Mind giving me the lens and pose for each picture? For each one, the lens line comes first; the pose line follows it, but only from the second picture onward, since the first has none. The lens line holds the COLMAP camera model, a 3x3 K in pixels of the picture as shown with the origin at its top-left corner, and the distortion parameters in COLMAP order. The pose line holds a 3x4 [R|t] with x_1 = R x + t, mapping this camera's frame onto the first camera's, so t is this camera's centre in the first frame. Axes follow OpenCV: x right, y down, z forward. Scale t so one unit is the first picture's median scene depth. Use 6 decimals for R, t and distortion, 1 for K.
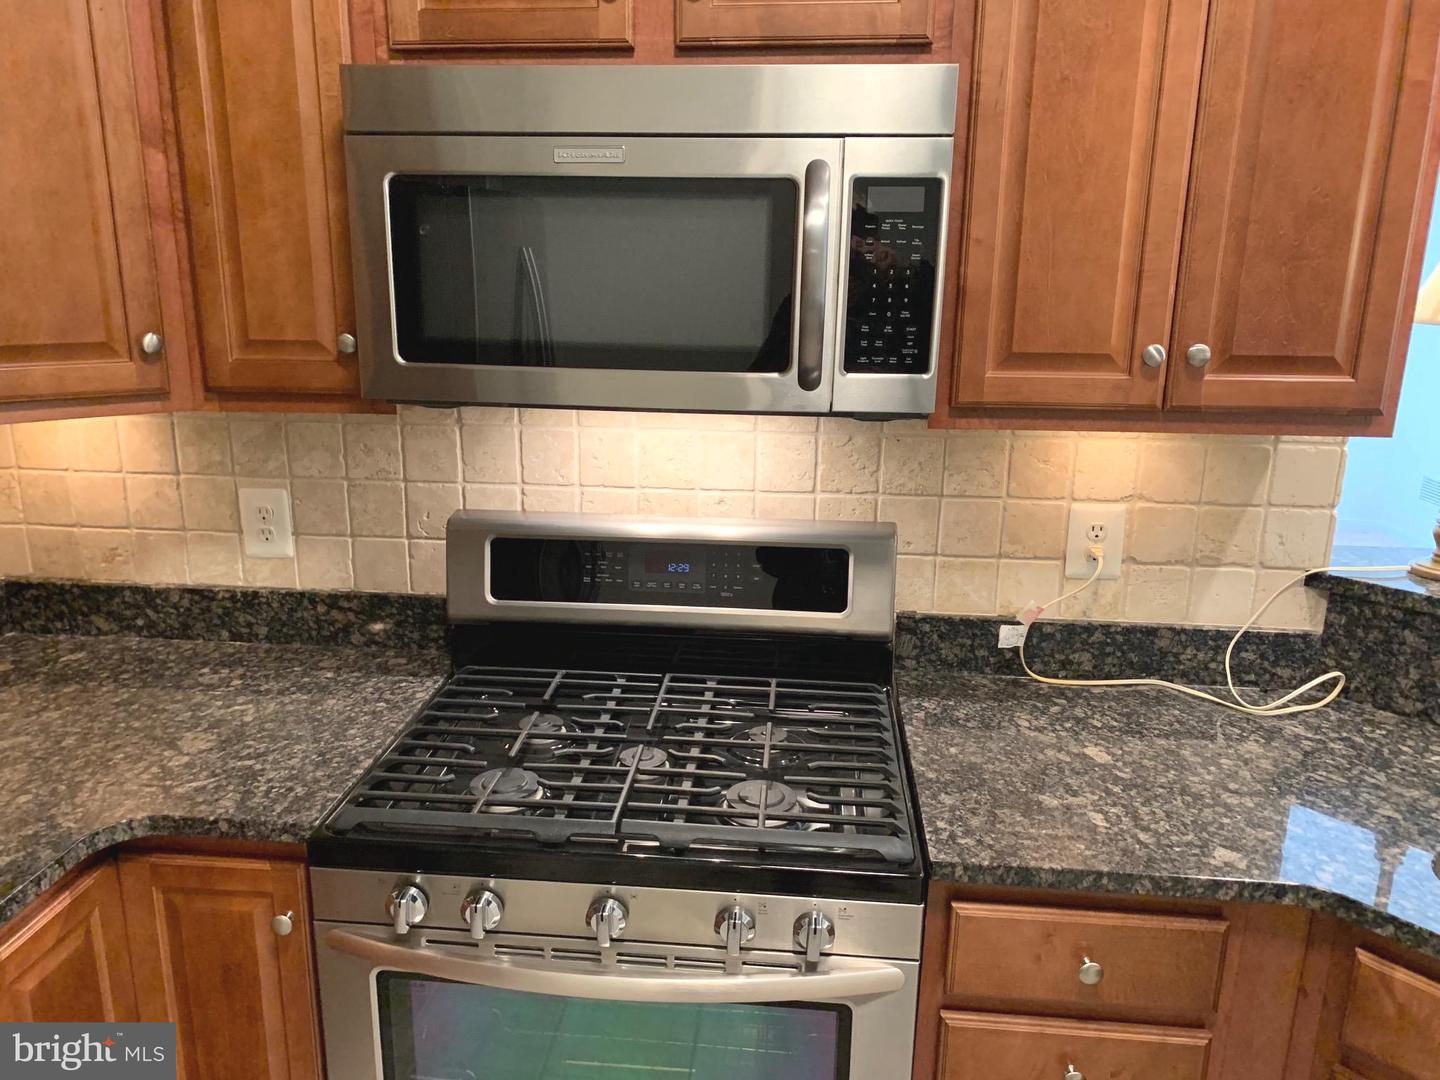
lens RADIAL K [[1100.9, 0, 709.2], [0, 1100.9, 550.6], [0, 0, 1]] dist [0.033007, -0.042655]
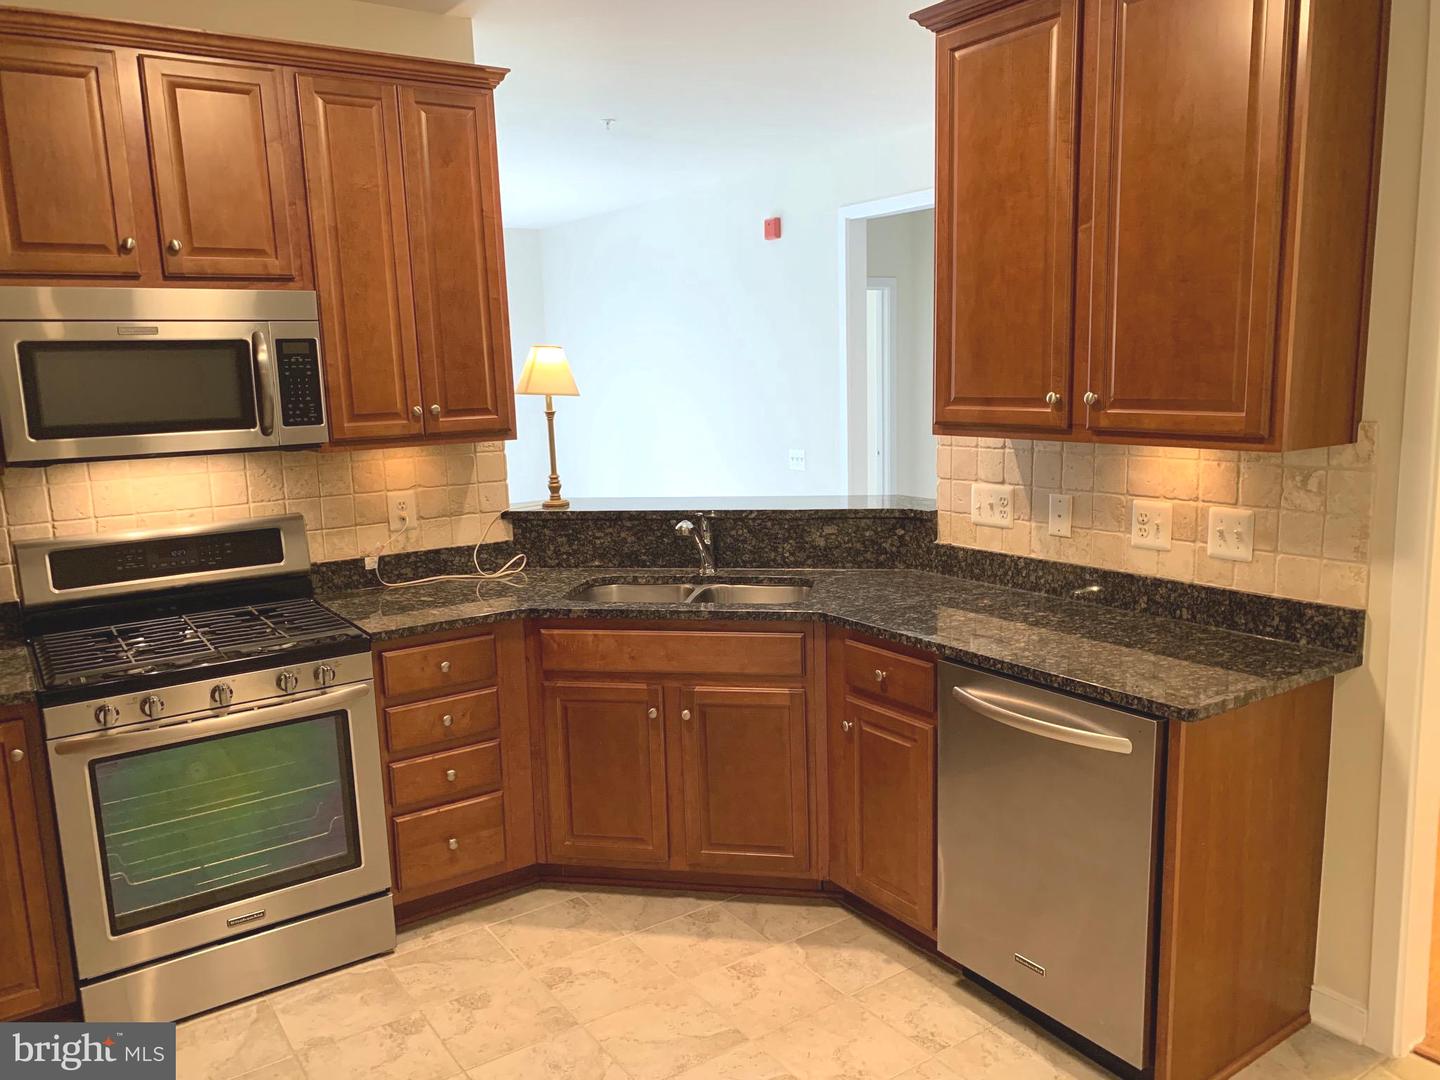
lens RADIAL K [[1100.9, 0, 733.7], [0, 1100.9, 553.9], [0, 0, 1]] dist [0.033007, -0.042655]
pose [[0.762588, -0.144613, 0.630513, -0.459831], [0.203246, 0.978896, -0.021304, 0.232905], [-0.614126, 0.144396, 0.775886, -0.895047]]
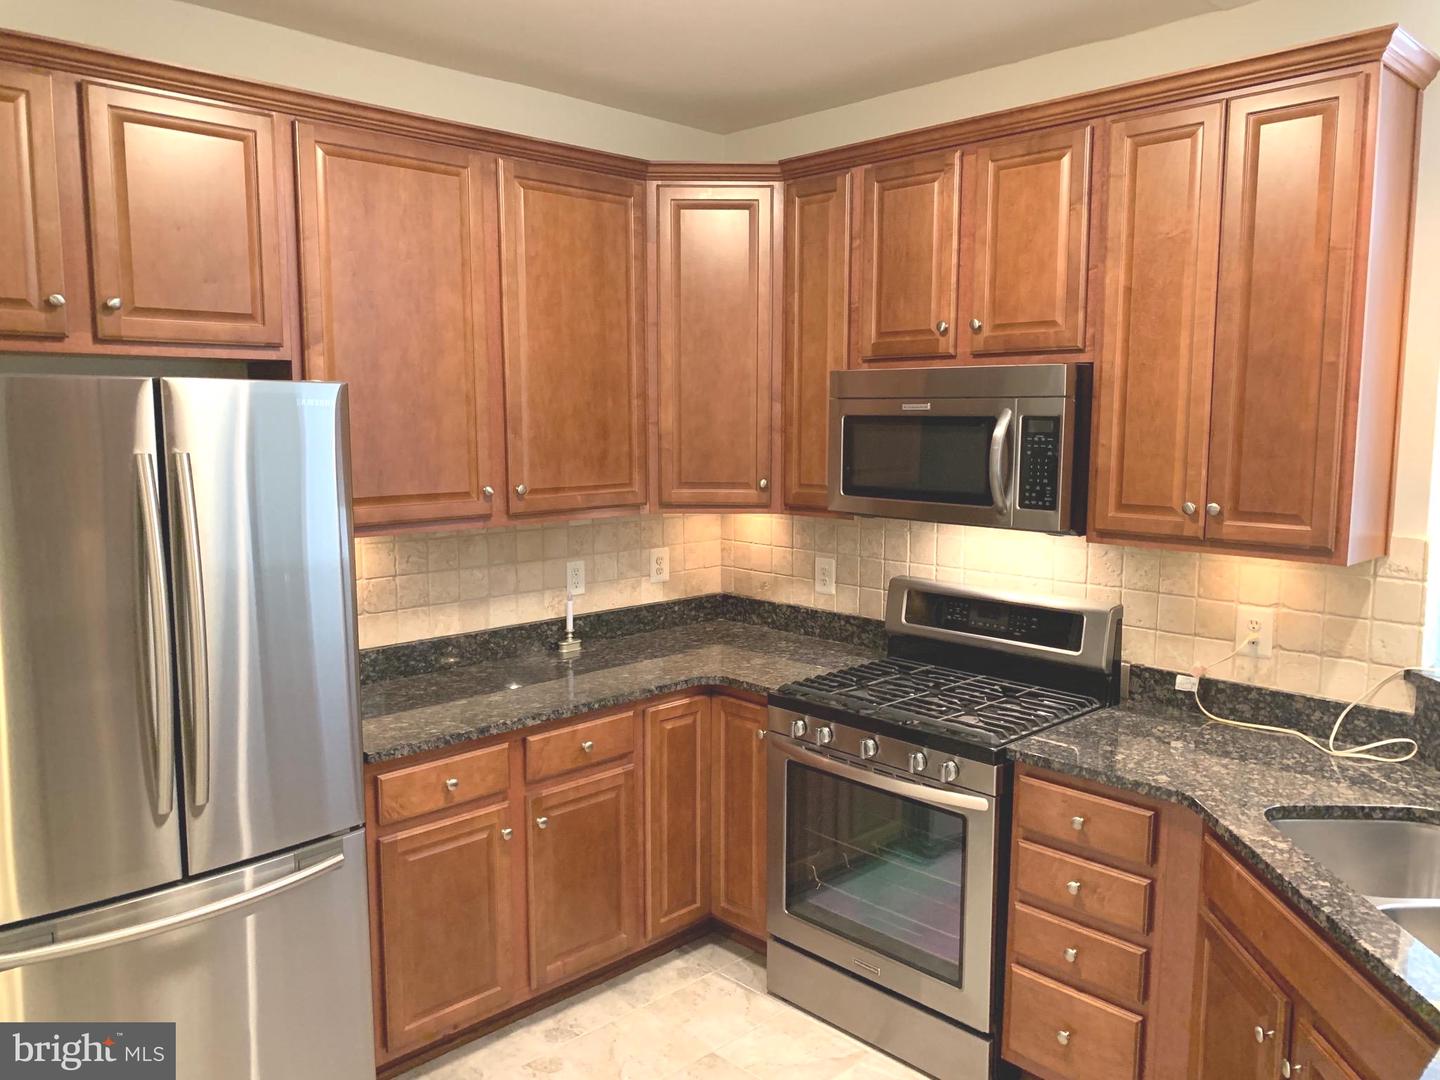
lens RADIAL K [[1100.9, 0, 726.1], [0, 1100.9, 535.4], [0, 0, 1]] dist [0.033007, -0.042655]
pose [[0.761305, 0.065238, -0.645104, 0.783933], [-0.162446, 0.982385, -0.092360, 0.123279], [0.627715, 0.175109, 0.758492, -0.658169]]
